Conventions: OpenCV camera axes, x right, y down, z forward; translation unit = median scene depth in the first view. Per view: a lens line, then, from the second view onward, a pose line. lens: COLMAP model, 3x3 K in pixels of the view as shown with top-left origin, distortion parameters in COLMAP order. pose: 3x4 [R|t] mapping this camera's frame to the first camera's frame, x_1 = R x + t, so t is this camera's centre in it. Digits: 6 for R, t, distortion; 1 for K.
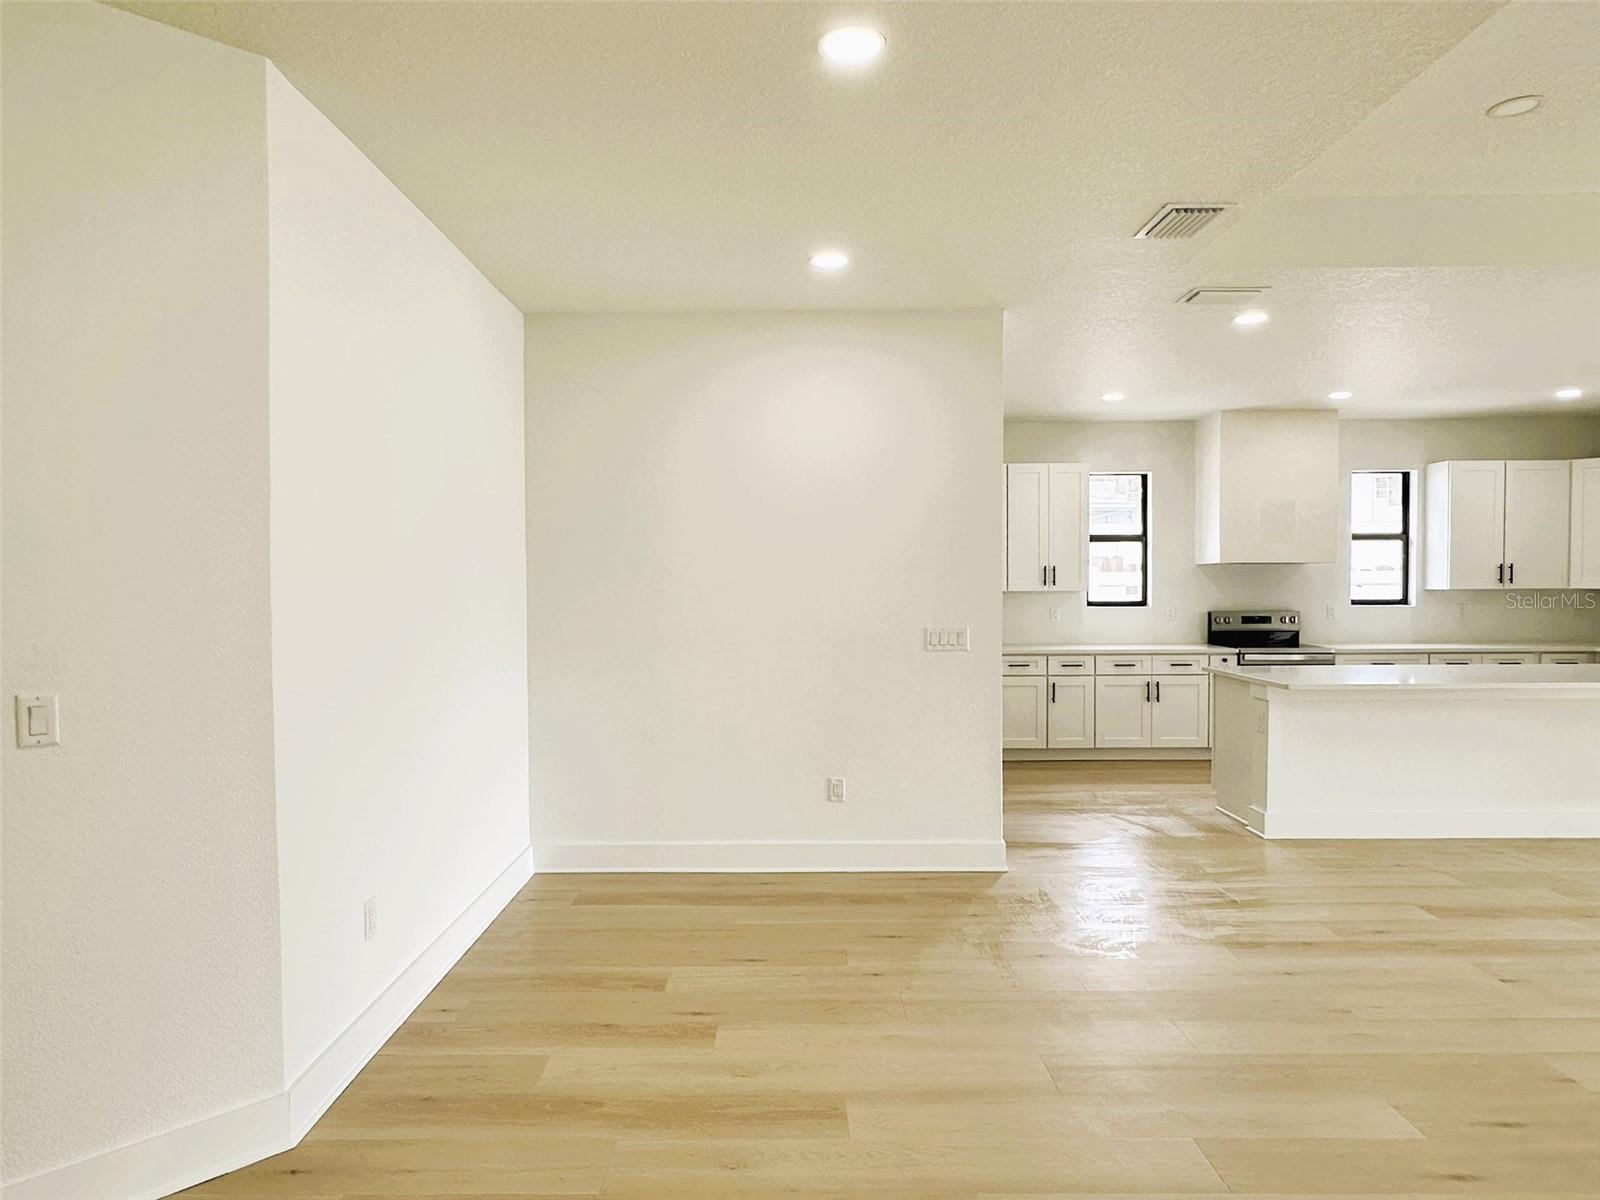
lens RADIAL K [[998.6, 0, 788.8], [0, 998.6, 604.8], [0, 0, 1]] dist [-0.001513, 0.000300]
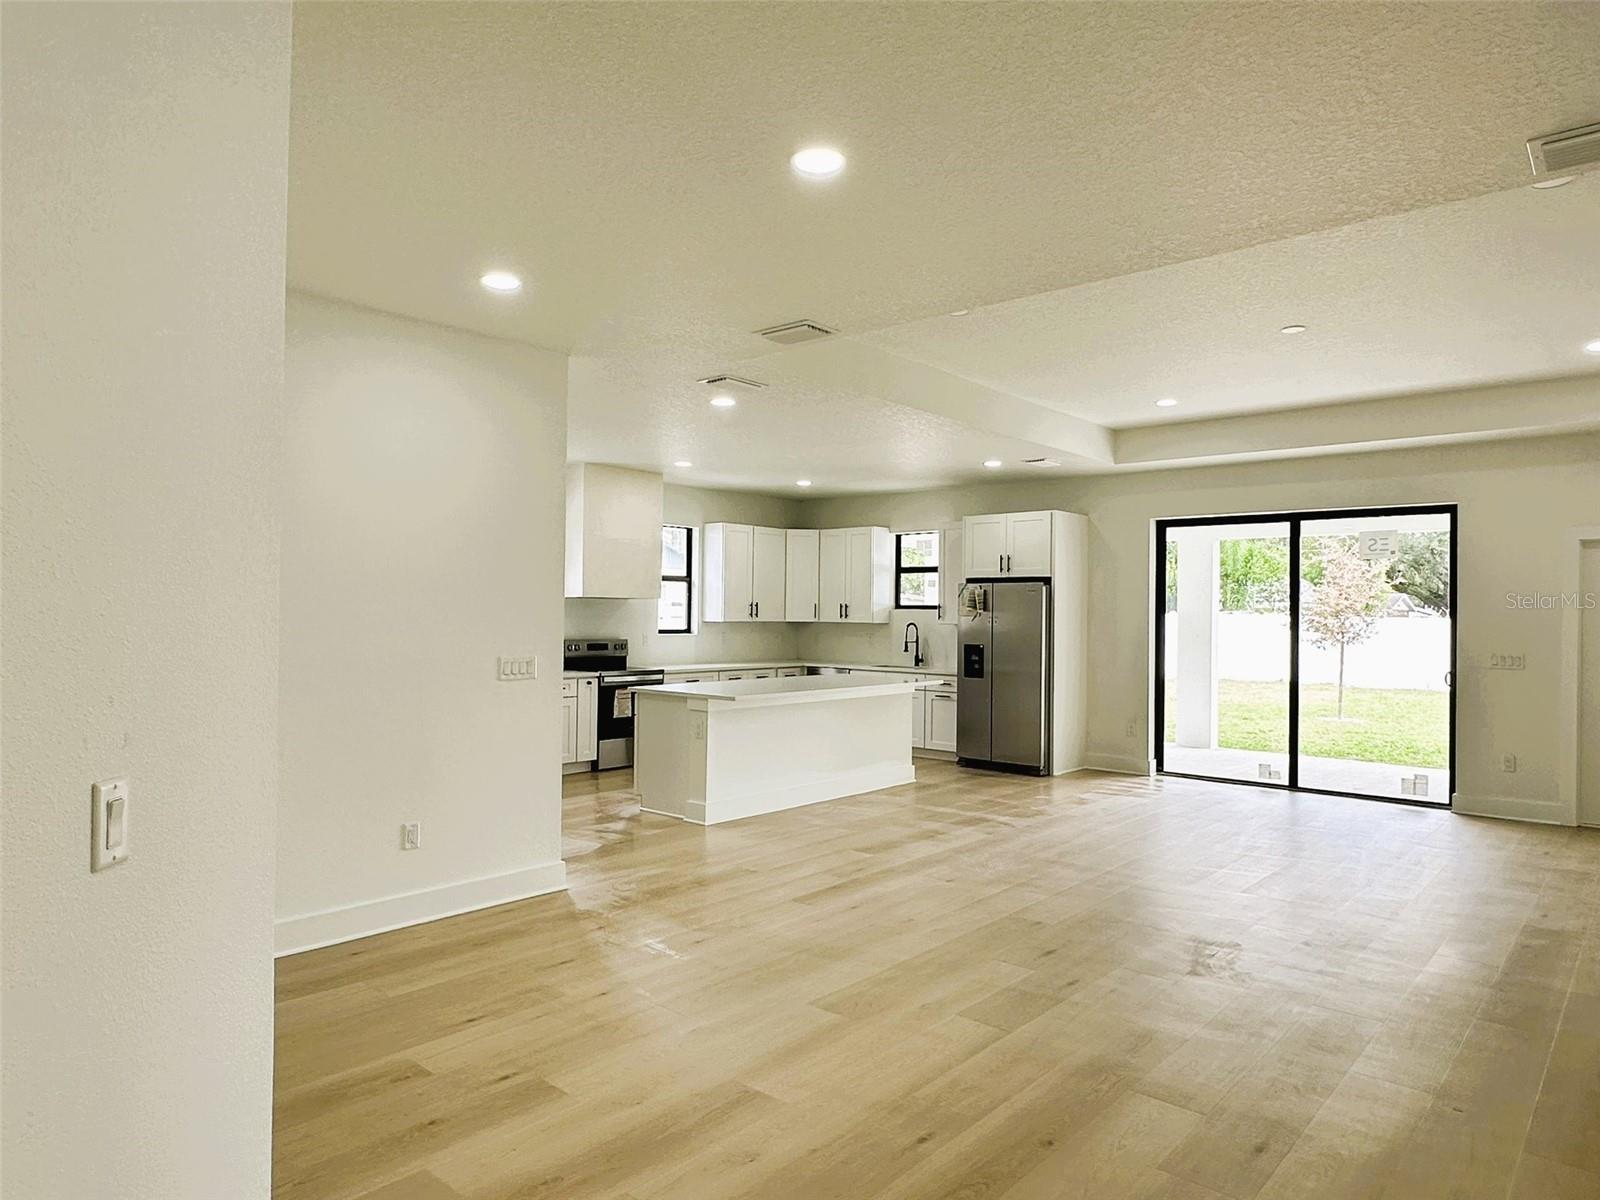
lens RADIAL K [[1000.3, 0, 800.0], [0, 1000.3, 600.0], [0, 0, 1]] dist [0.002303, -0.000381]
pose [[0.653964, 0.022325, 0.756196, -0.264615], [0.004473, 0.999433, -0.033375, 0.000464], [-0.756513, 0.025209, 0.653493, 0.076841]]
